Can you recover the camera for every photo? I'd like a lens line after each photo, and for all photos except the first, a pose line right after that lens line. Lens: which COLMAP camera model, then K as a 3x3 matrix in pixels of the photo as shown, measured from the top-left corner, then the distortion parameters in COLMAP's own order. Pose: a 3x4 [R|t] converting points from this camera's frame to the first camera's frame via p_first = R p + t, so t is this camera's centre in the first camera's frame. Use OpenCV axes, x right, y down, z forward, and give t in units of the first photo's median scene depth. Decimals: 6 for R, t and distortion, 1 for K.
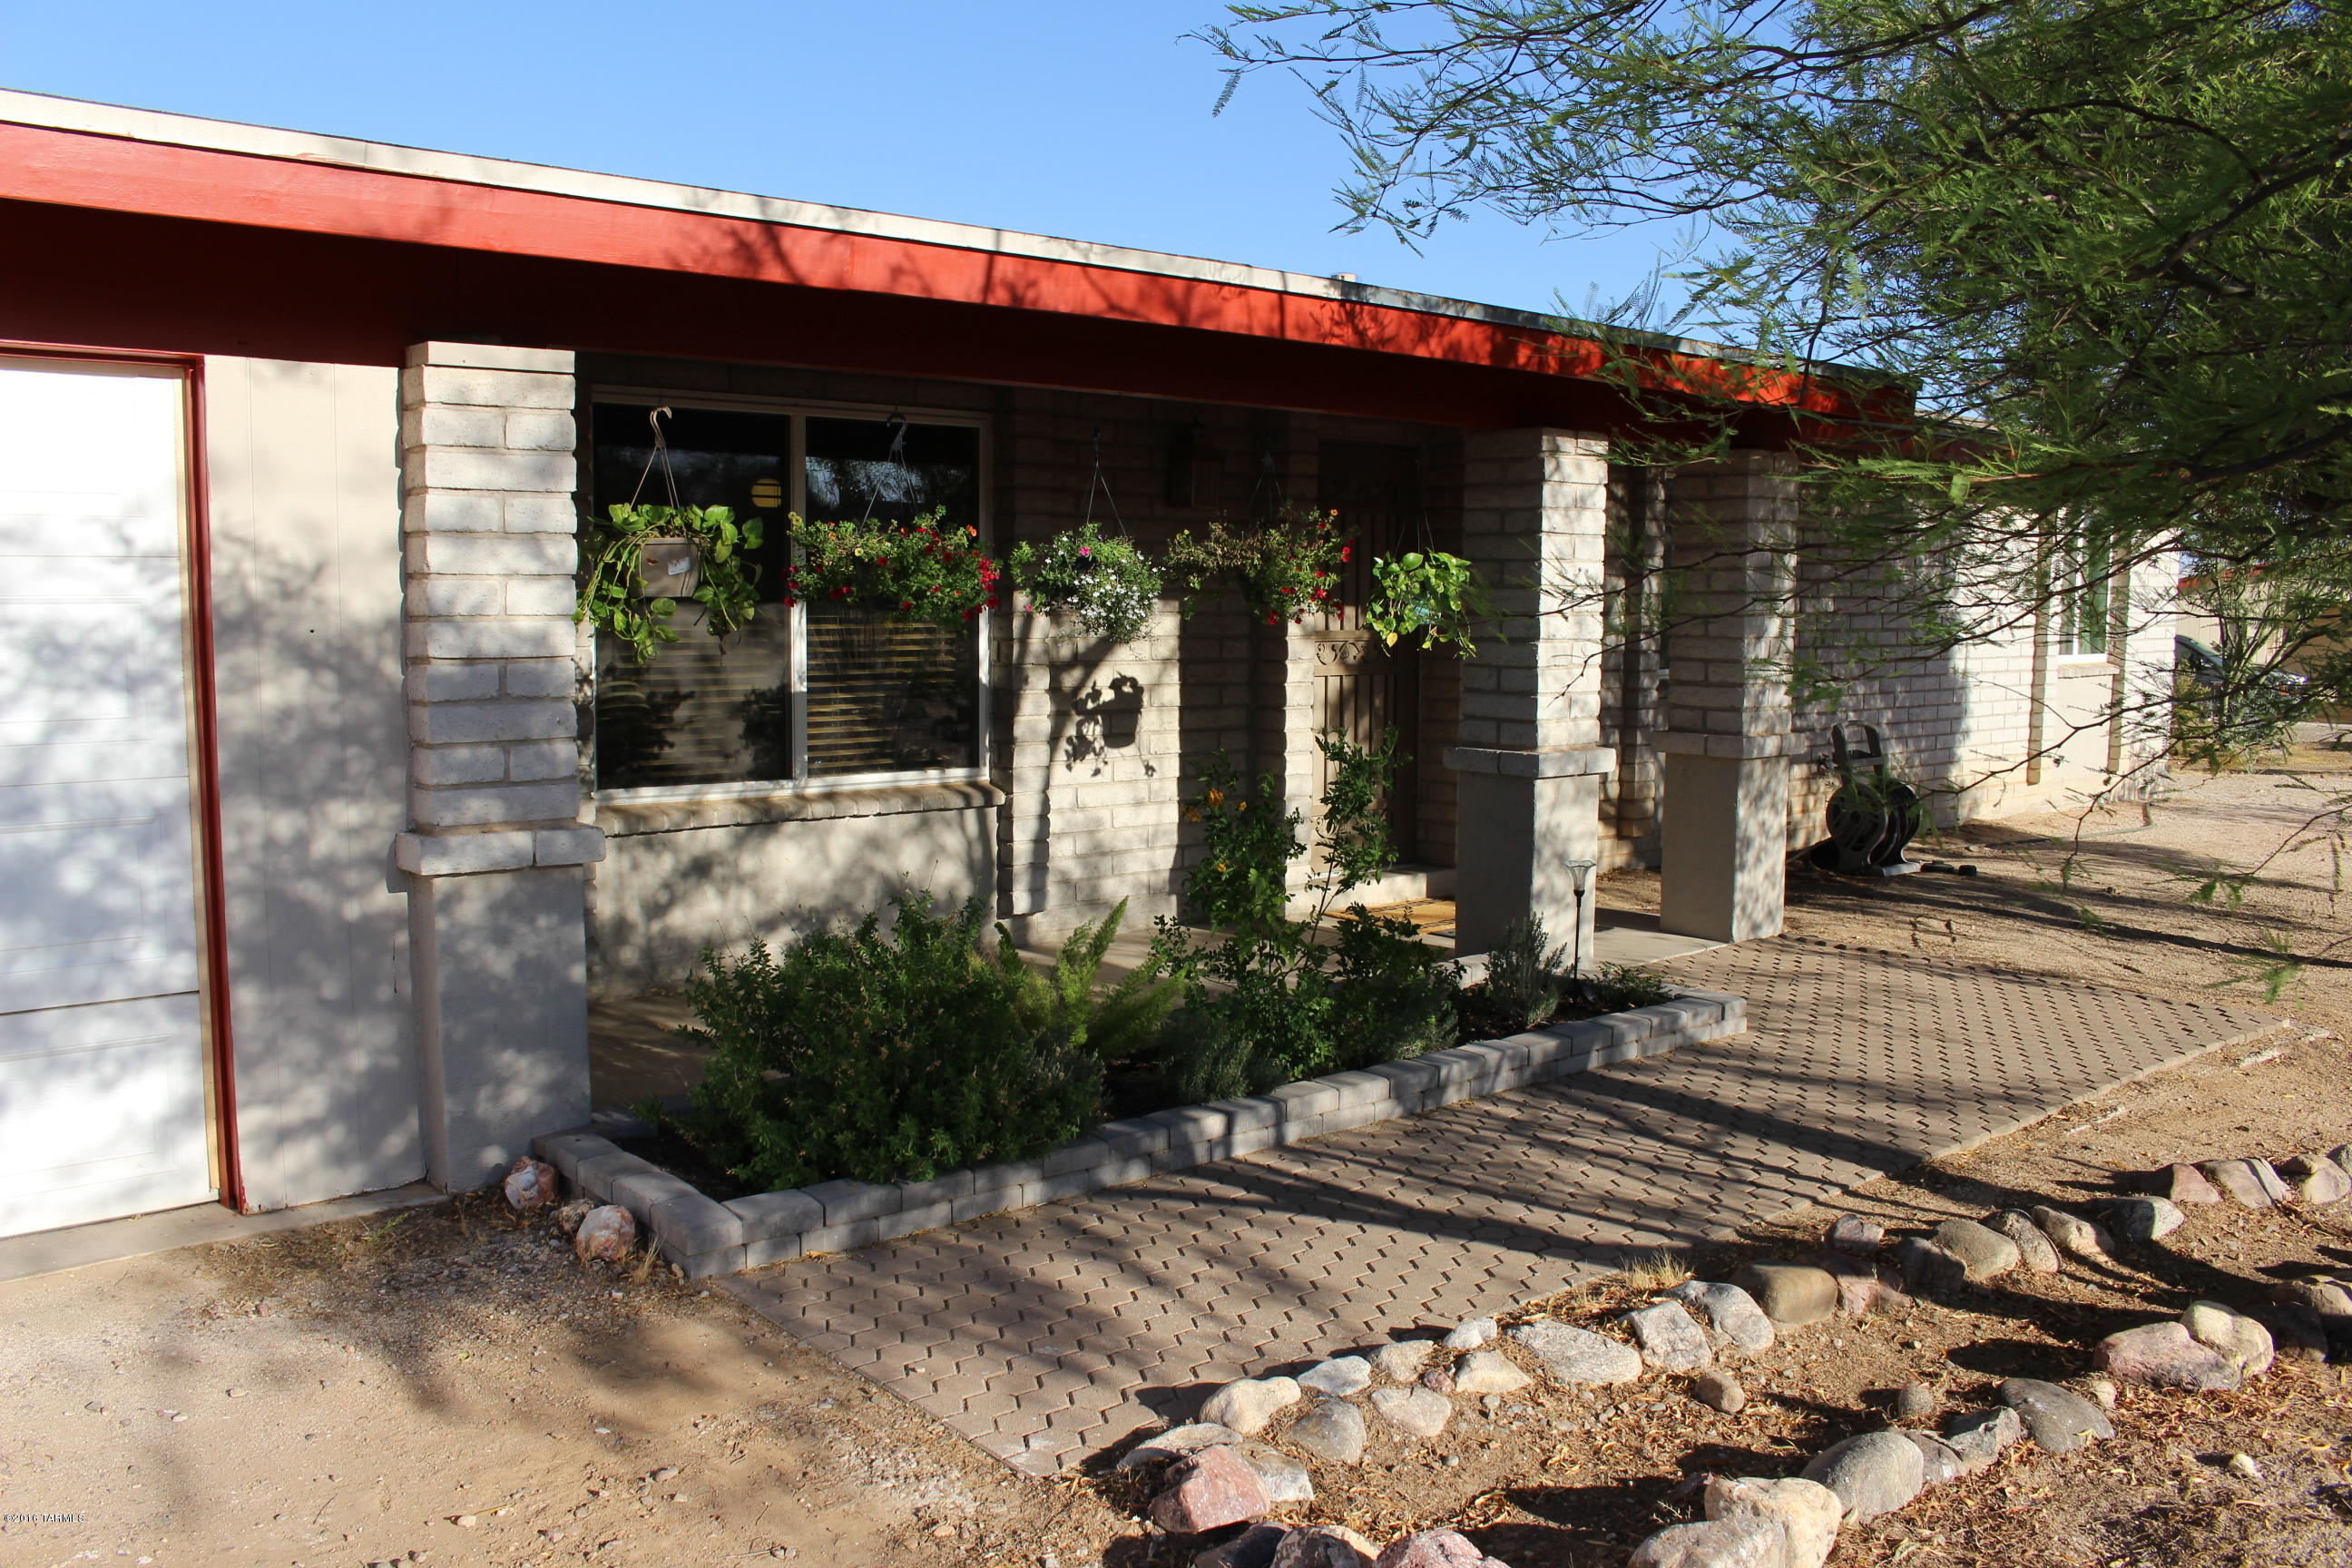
lens RADIAL K [[1941.4, 0, 1147.3], [0, 1941.4, 814.4], [0, 0, 1]] dist [-0.173303, 0.151353]
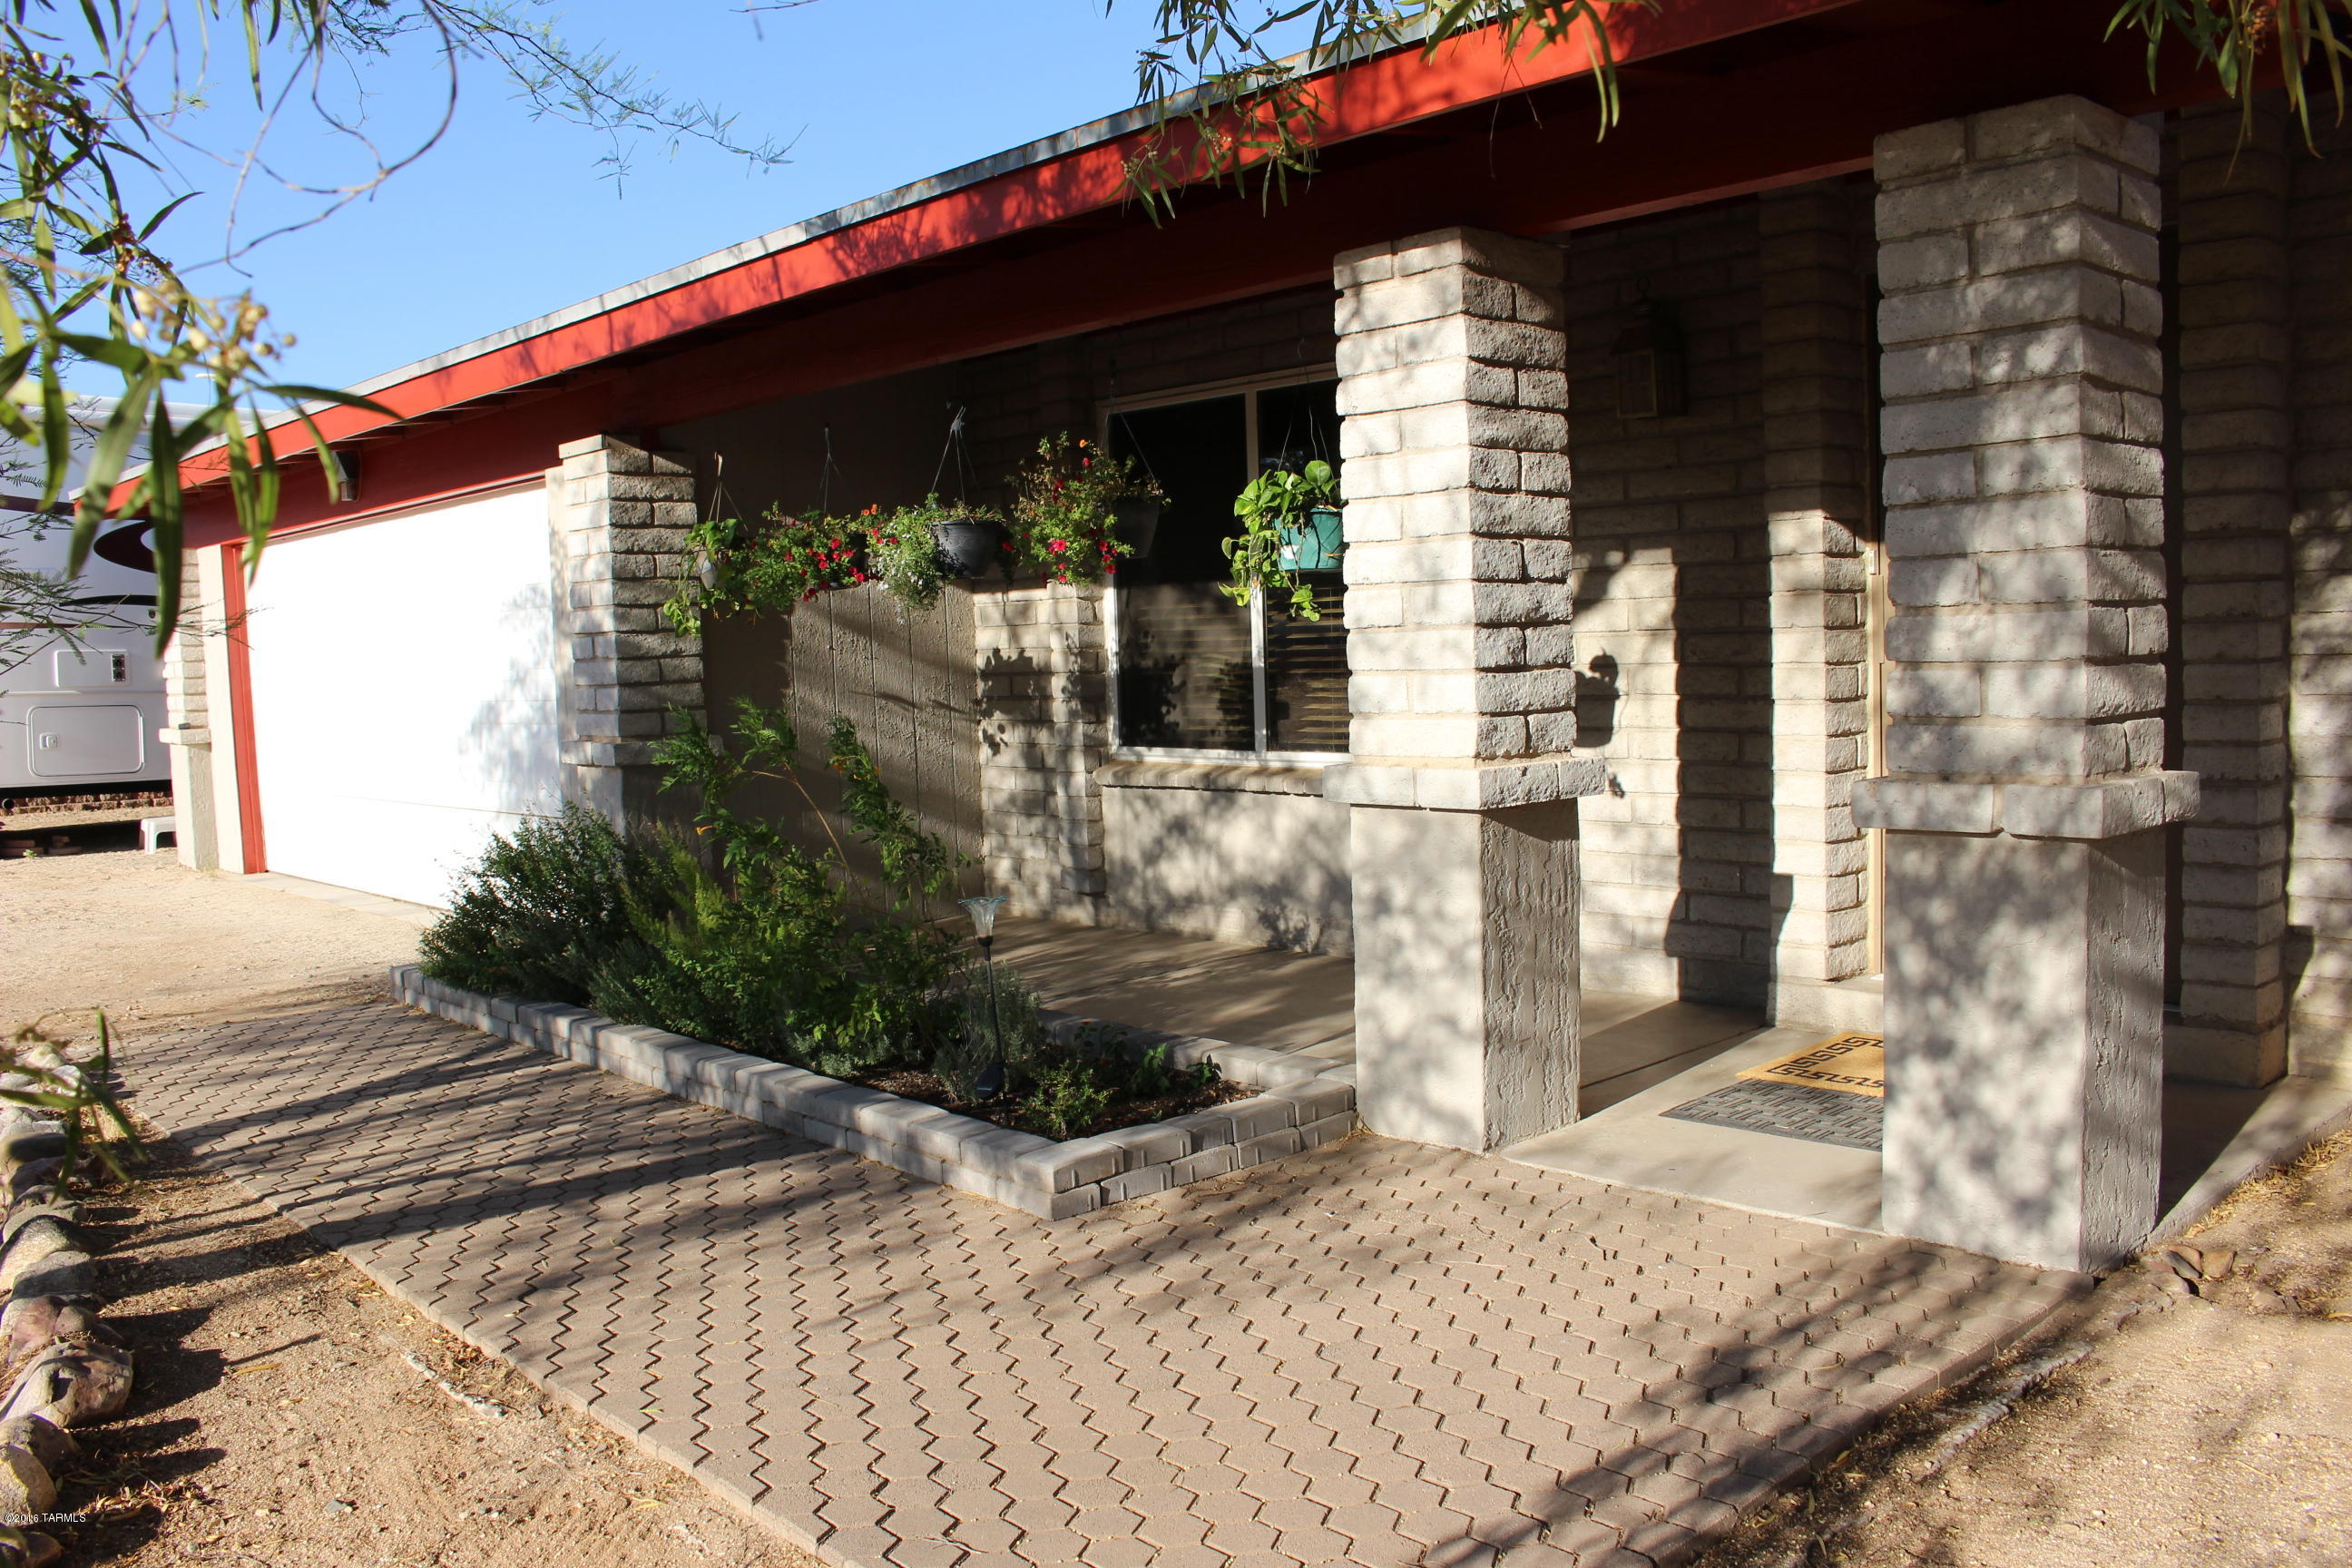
lens RADIAL K [[1941.4, 0, 1147.3], [0, 1941.4, 814.4], [0, 0, 1]] dist [-0.173303, 0.151353]
pose [[0.055091, 0.079024, -0.995349, 0.838777], [-0.077397, 0.994202, 0.074650, -0.058056], [0.995477, 0.072925, 0.060887, 0.898208]]
